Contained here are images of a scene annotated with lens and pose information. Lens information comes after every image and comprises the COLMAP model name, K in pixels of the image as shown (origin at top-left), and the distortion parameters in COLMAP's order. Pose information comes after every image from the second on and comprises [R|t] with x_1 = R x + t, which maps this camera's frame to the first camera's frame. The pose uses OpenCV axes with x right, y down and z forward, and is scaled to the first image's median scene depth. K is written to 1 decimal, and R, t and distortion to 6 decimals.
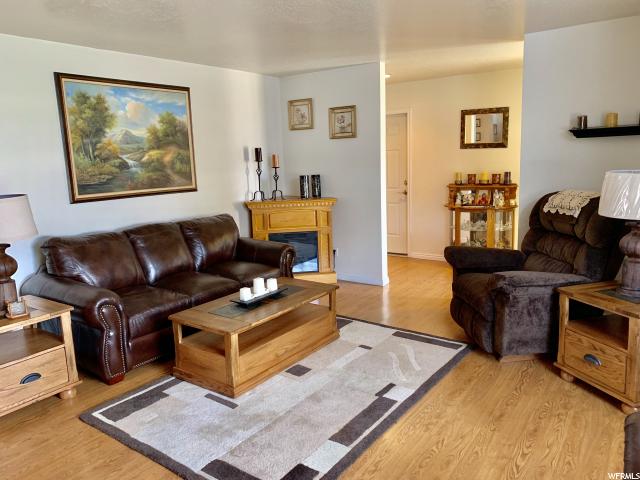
lens RADIAL K [[490.2, 0, 314.6], [0, 490.2, 235.1], [0, 0, 1]] dist [0.079380, -0.100991]
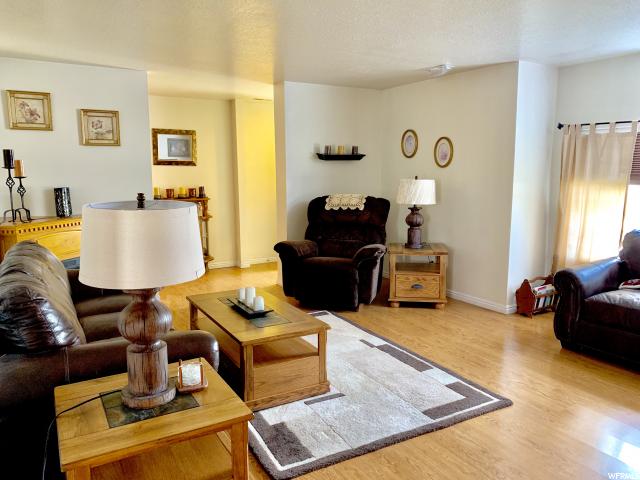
lens RADIAL K [[490.2, 0, 314.6], [0, 490.2, 235.1], [0, 0, 1]] dist [0.079380, -0.100991]
pose [[0.409321, -0.085780, 0.908349, -0.793931], [0.136134, 0.990168, 0.032162, -0.022800], [-0.902177, 0.110492, 0.416974, 0.410457]]
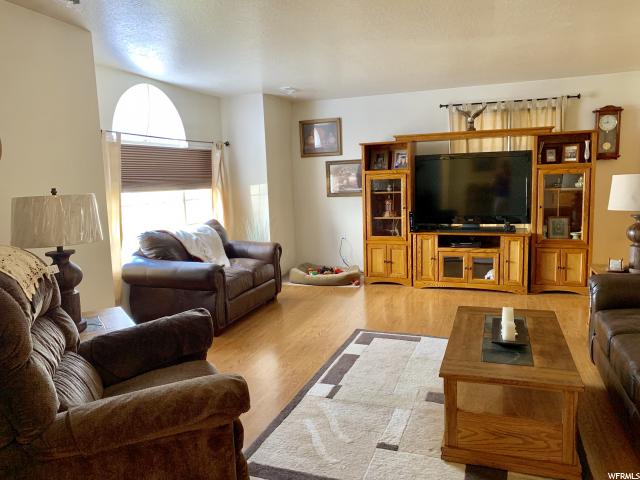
lens RADIAL K [[490.2, 0, 314.6], [0, 490.2, 235.1], [0, 0, 1]] dist [0.079380, -0.100991]
pose [[-0.958830, 0.103479, -0.264457, 0.310242], [0.025252, 0.958626, 0.283545, -0.208541], [0.282857, 0.265193, -0.921772, 1.365547]]
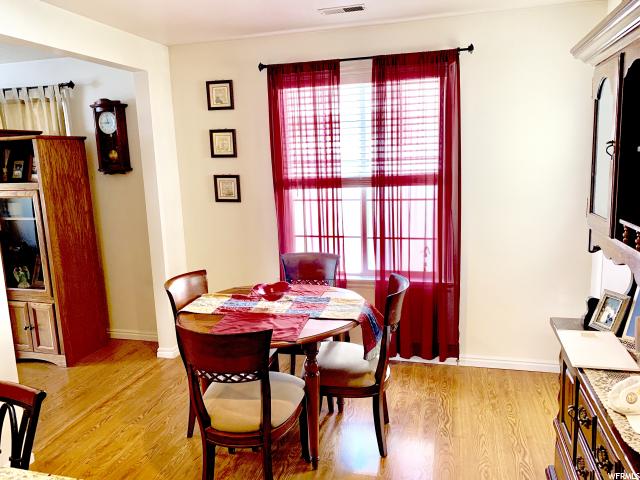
lens RADIAL K [[490.2, 0, 314.6], [0, 490.2, 235.1], [0, 0, 1]] dist [0.079380, -0.100991]
pose [[-0.933824, 0.129177, -0.333595, -0.801180], [0.015055, 0.945892, 0.324133, -0.198997], [0.357416, 0.297661, -0.885241, 1.334294]]
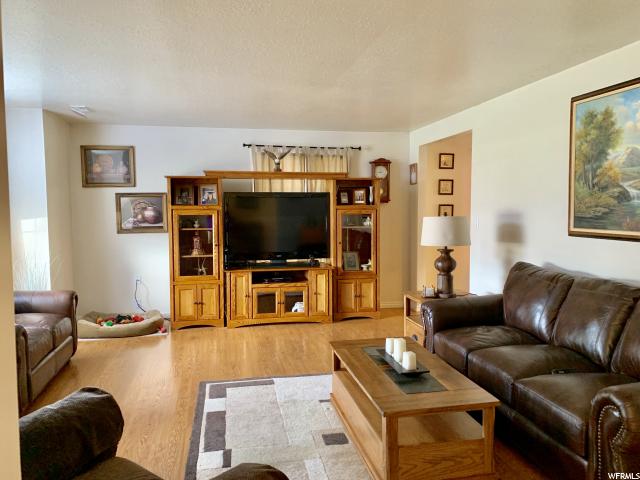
lens RADIAL K [[490.2, 0, 314.6], [0, 490.2, 235.1], [0, 0, 1]] dist [0.079380, -0.100991]
pose [[-0.675267, 0.088782, -0.732211, 0.486433], [-0.086860, 0.976249, 0.198477, -0.198043], [0.732441, 0.197624, -0.651517, 1.201004]]
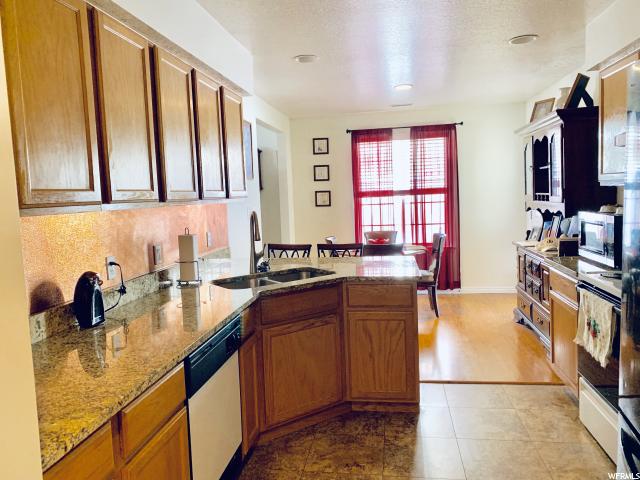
lens RADIAL K [[493.2, 0, 317.0], [0, 493.2, 231.9], [0, 0, 1]] dist [0.112471, -0.146837]
pose [[-0.884858, 0.113707, -0.451771, -0.236892], [0.001996, 0.970671, 0.240402, -0.262263], [0.465857, 0.211820, -0.859133, 1.800154]]
